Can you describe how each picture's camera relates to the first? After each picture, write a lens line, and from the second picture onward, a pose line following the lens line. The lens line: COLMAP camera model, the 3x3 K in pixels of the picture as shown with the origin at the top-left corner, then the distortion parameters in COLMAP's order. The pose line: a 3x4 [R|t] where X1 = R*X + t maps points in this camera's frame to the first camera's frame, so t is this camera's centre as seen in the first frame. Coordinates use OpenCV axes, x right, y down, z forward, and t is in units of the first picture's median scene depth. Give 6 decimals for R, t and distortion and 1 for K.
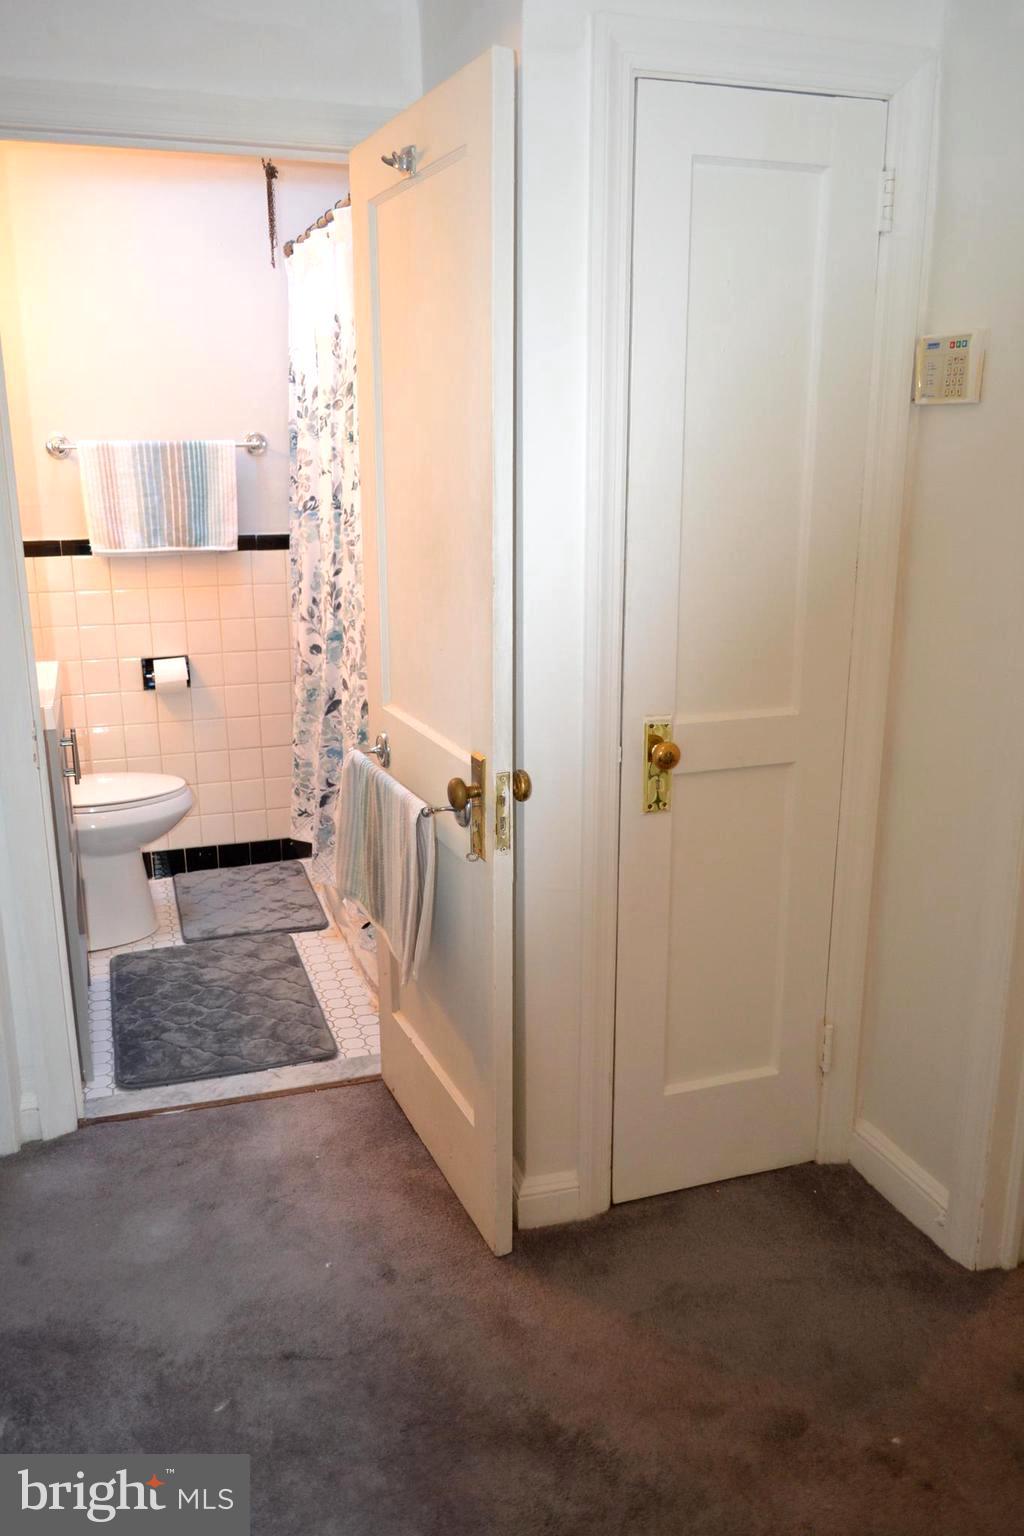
lens RADIAL K [[1217.3, 0, 520.5], [0, 1217.3, 764.7], [0, 0, 1]] dist [-0.012831, 0.006656]
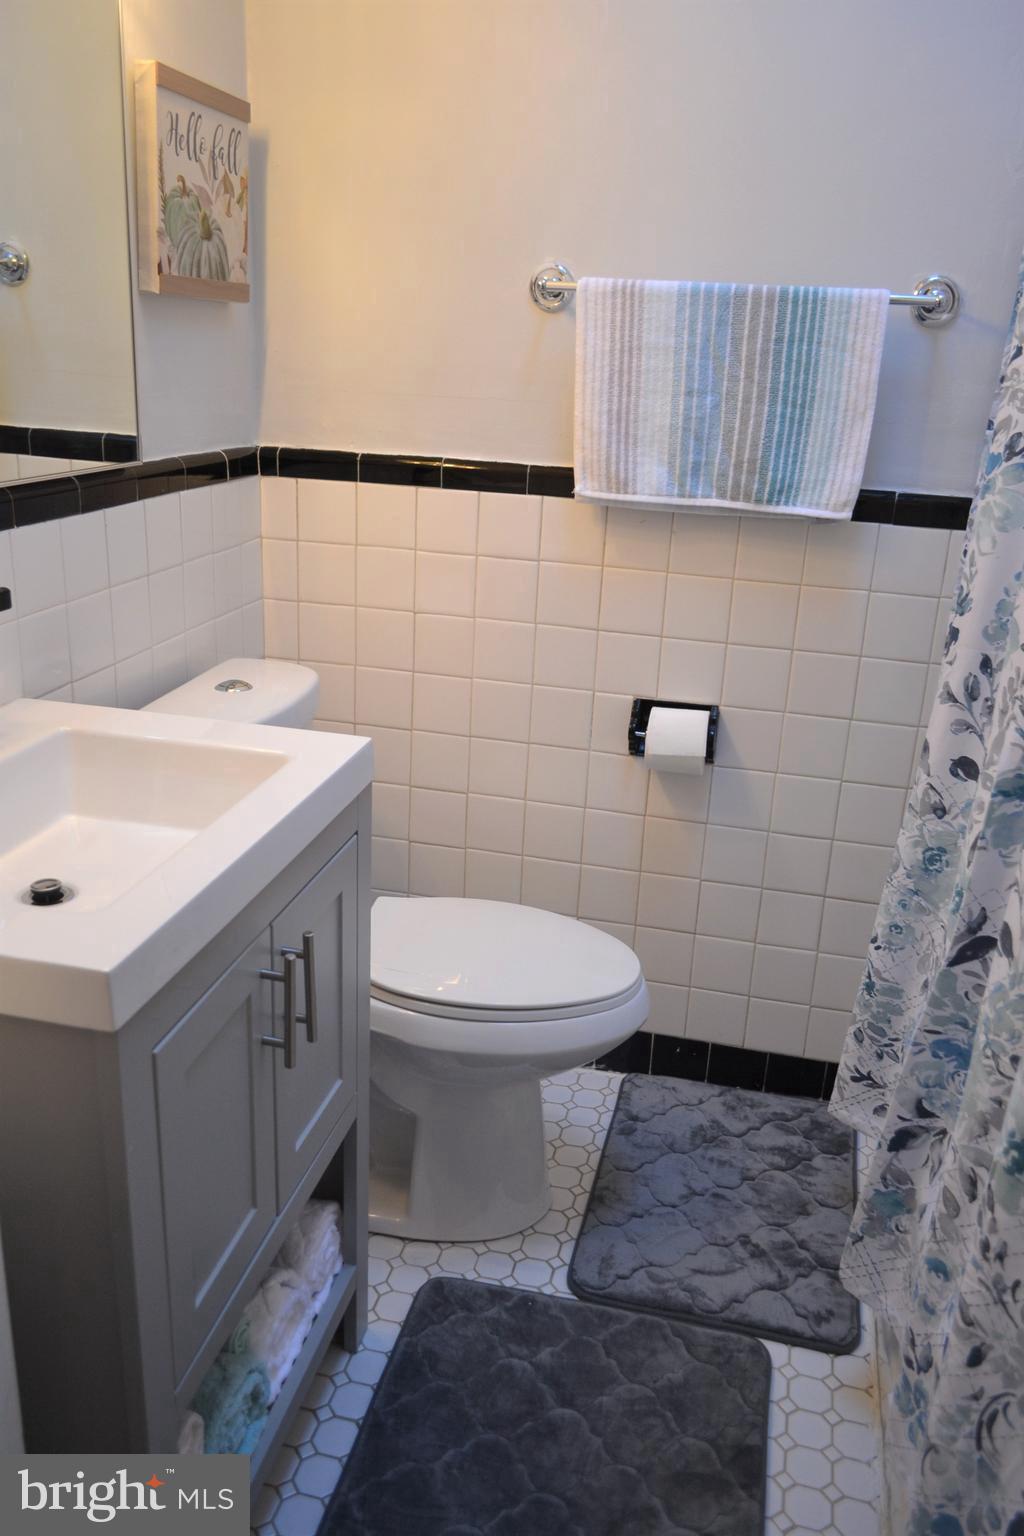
lens RADIAL K [[1217.3, 0, 515.4], [0, 1217.3, 784.6], [0, 0, 1]] dist [-0.012831, 0.006656]
pose [[0.850669, 0.215596, -0.479458, -0.091706], [-0.187012, 0.976481, 0.107288, -0.102461], [0.491313, -0.001602, 0.870982, 0.520468]]
